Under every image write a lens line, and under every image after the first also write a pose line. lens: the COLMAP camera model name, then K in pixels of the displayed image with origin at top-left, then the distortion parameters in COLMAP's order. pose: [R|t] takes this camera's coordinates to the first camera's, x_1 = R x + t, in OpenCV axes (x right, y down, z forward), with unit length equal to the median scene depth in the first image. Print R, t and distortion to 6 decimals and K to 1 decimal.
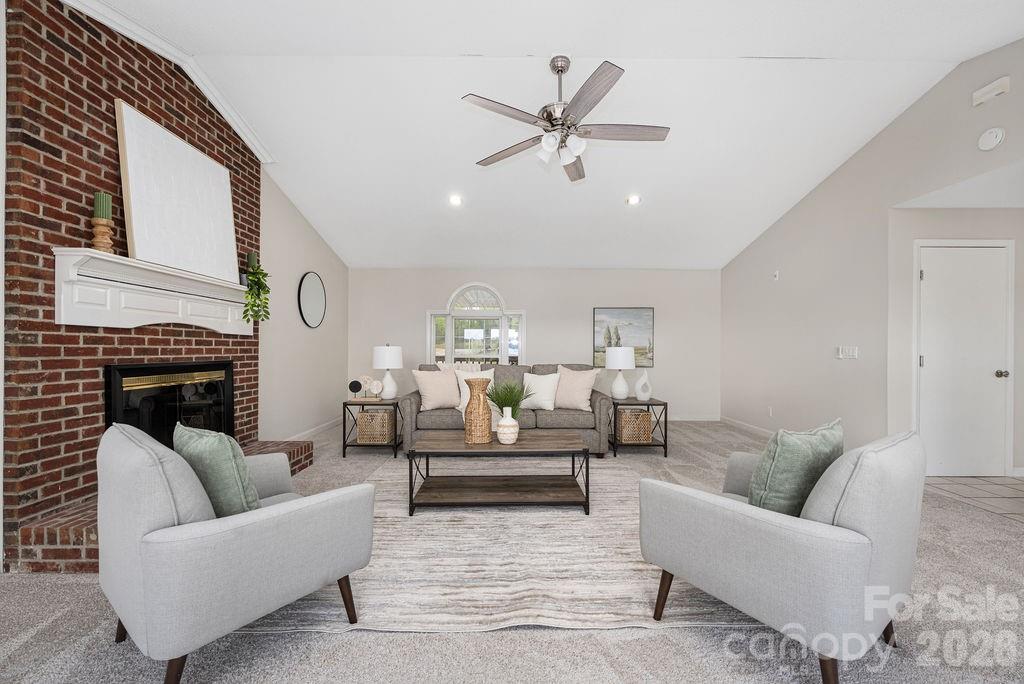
lens RADIAL K [[406.1, 0, 513.0], [0, 406.1, 342.4], [0, 0, 1]] dist [-0.007281, 0.000336]
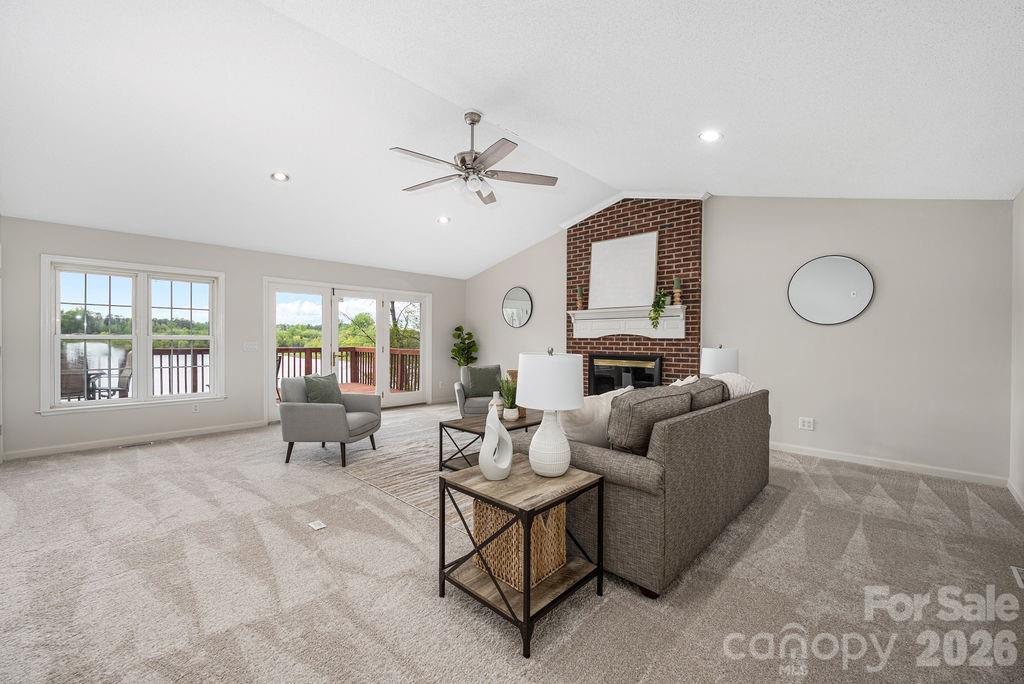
lens RADIAL K [[406.1, 0, 511.6], [0, 406.1, 349.8], [0, 0, 1]] dist [-0.007281, 0.000336]
pose [[-0.694421, -0.008460, -0.719519, 0.920600], [-0.008907, 0.999955, -0.003161, 0.037627], [0.719514, 0.004213, -0.694465, 1.964141]]
